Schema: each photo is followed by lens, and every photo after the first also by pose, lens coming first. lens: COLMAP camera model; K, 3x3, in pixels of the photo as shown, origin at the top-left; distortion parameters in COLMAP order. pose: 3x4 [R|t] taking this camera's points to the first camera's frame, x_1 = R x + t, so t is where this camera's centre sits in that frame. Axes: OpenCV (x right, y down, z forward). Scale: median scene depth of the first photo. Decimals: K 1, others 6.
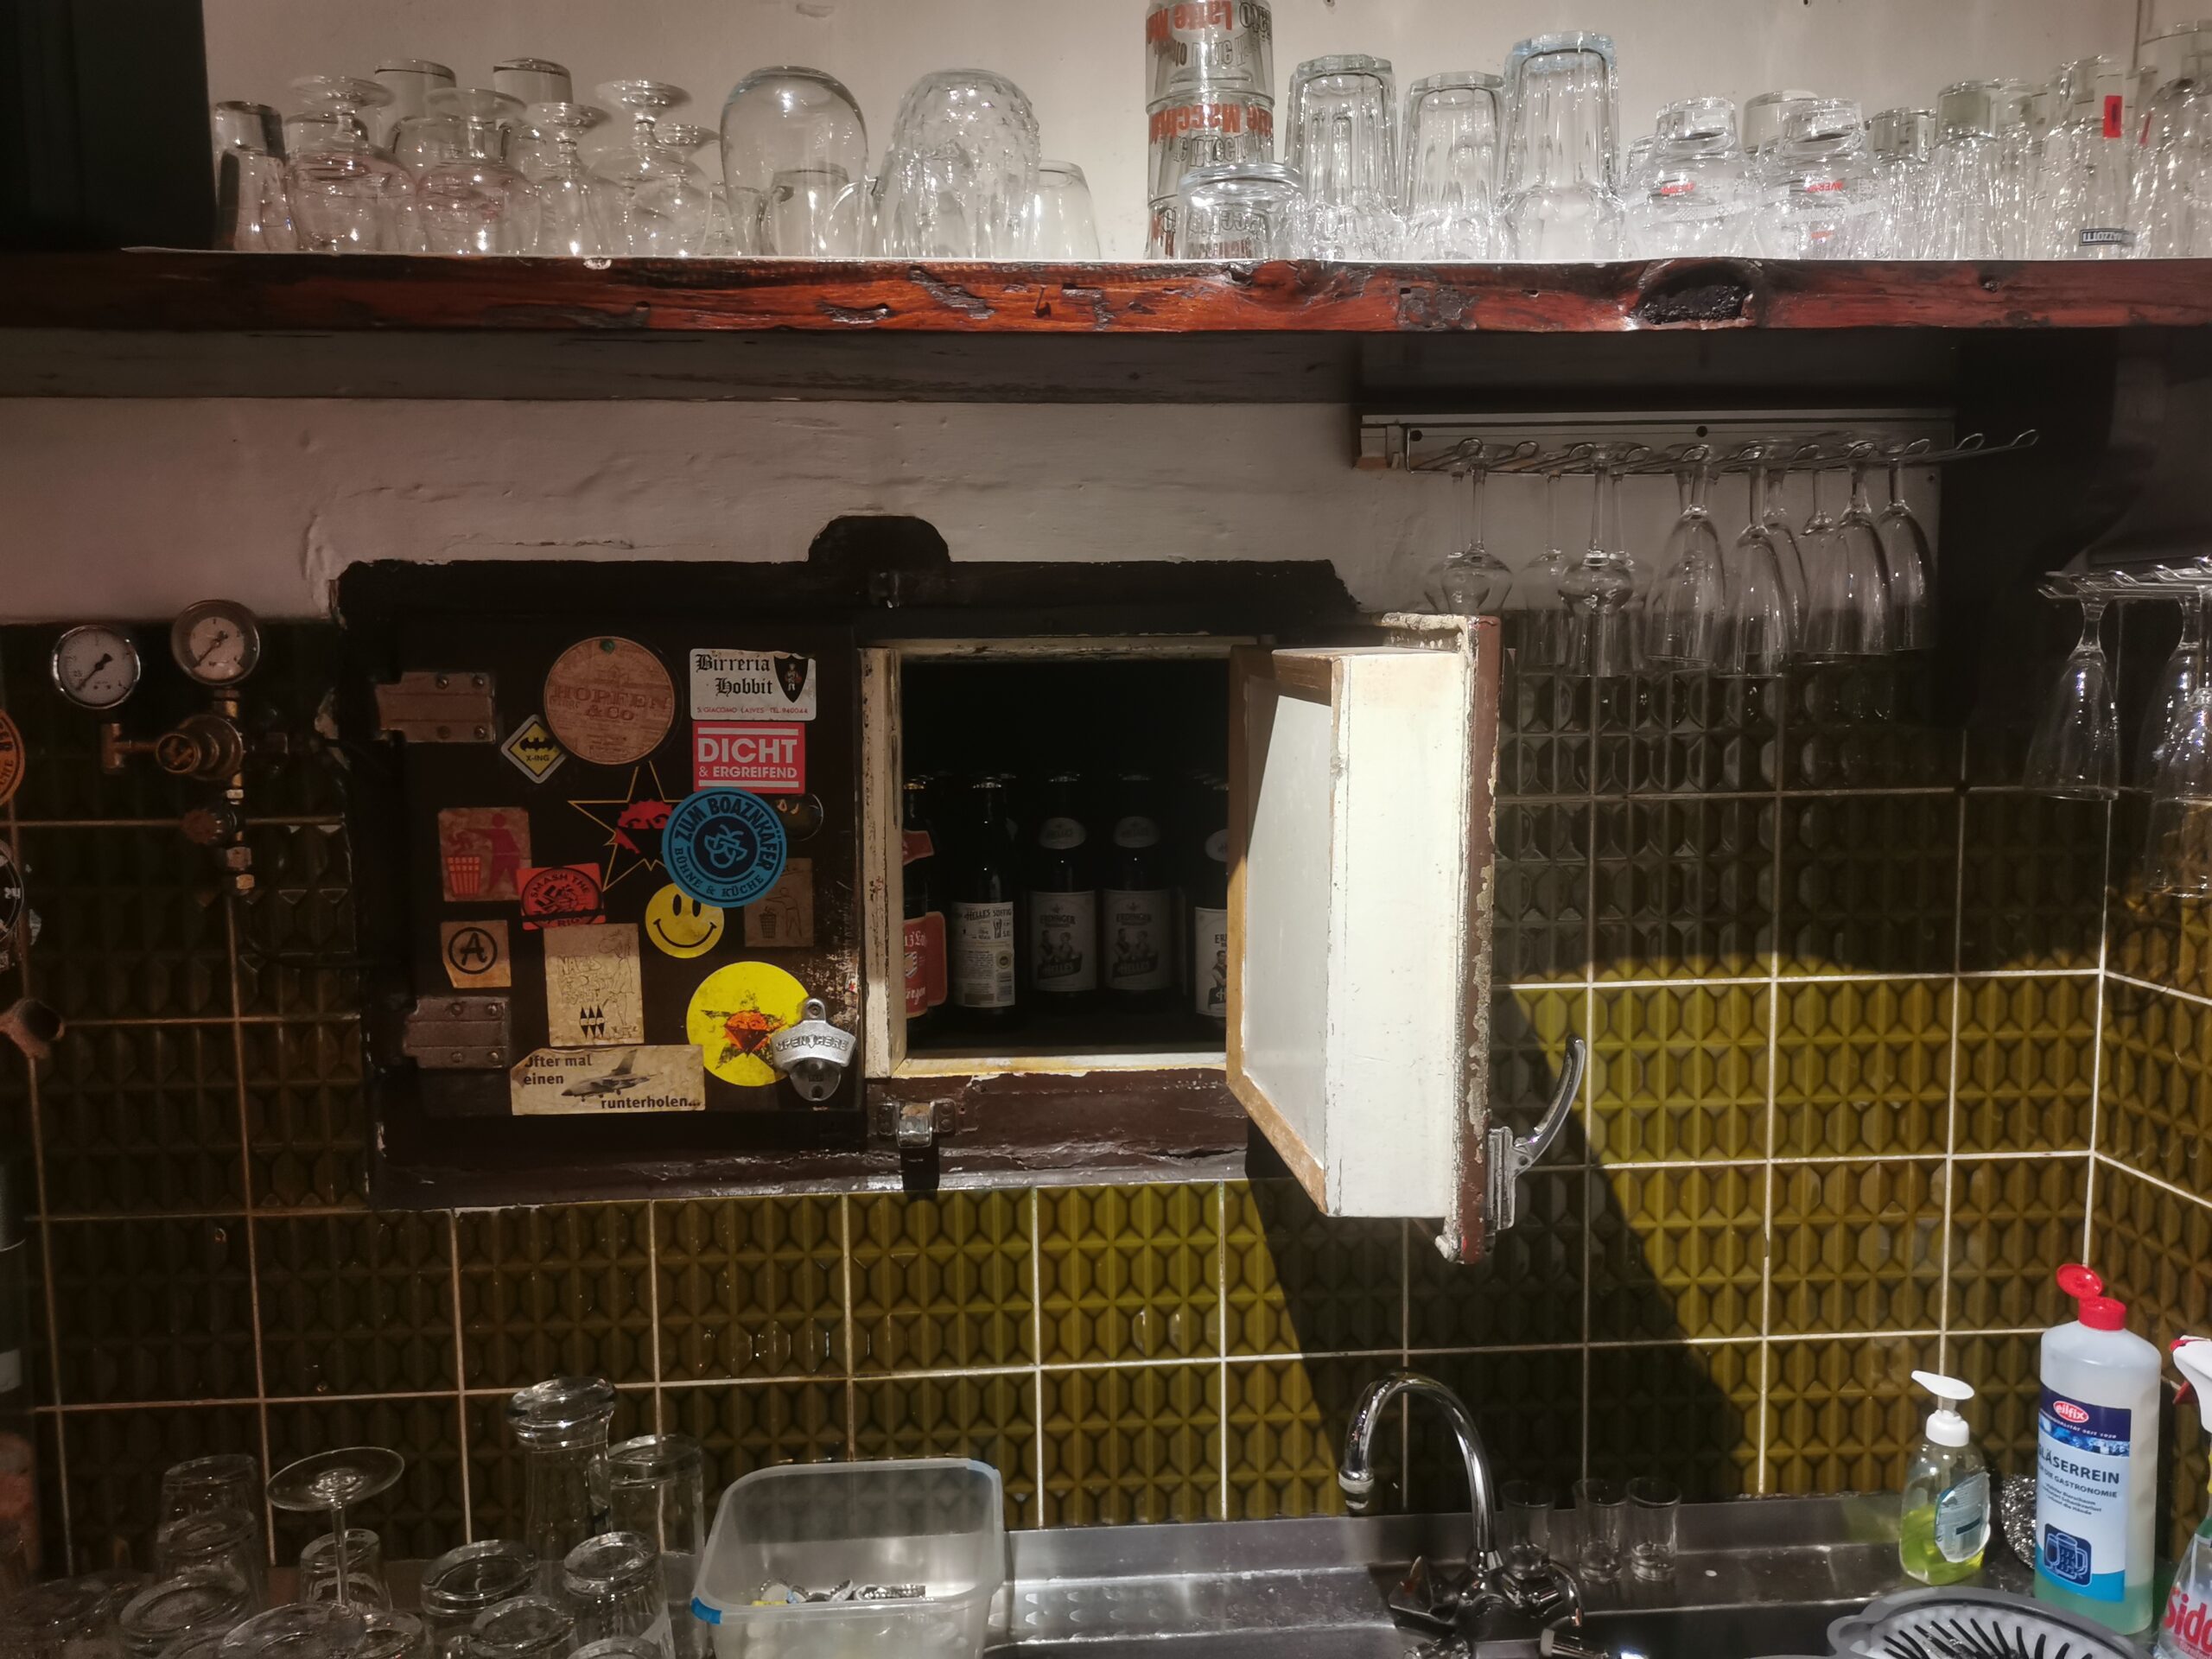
lens RADIAL K [[1711.0, 0, 1112.5], [0, 1711.0, 812.2], [0, 0, 1]] dist [0.063045, -0.051424]
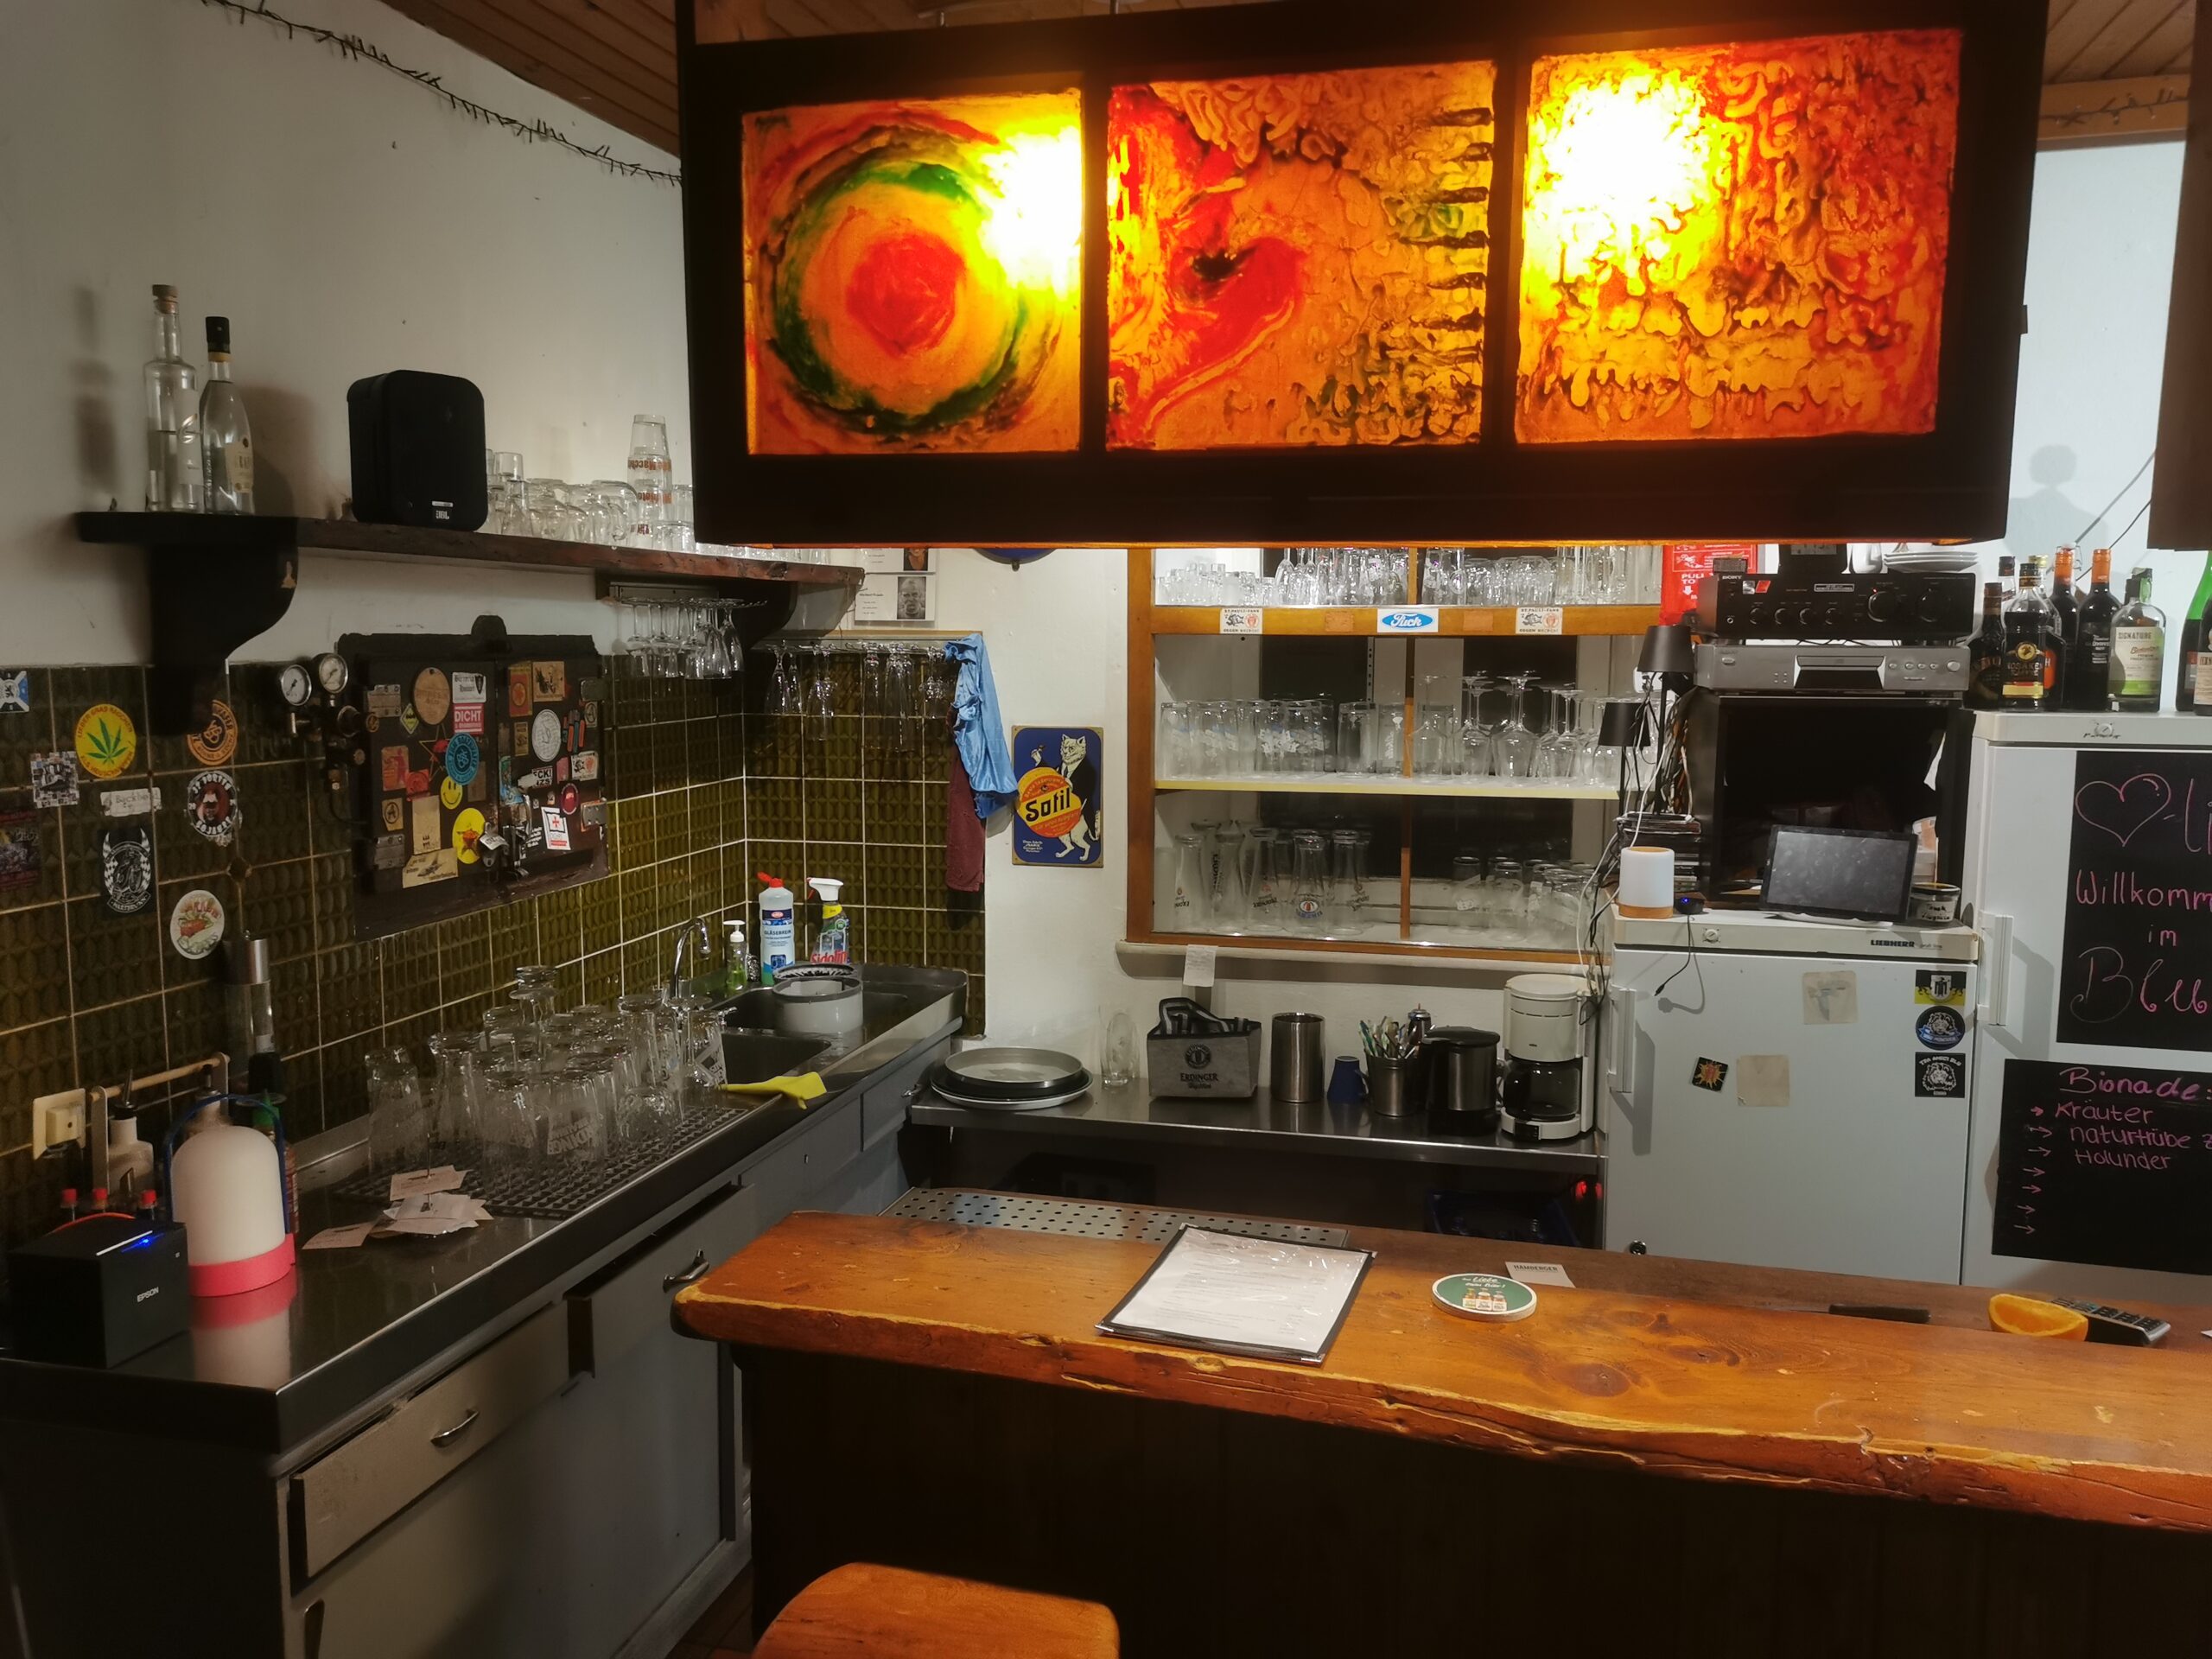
lens RADIAL K [[1711.0, 0, 1112.5], [0, 1711.0, 812.2], [0, 0, 1]] dist [0.063045, -0.051424]
pose [[0.311722, -0.090320, 0.945871, -2.138087], [0.095464, 0.993412, 0.063398, 0.028215], [-0.945365, 0.070534, 0.318291, -0.547354]]
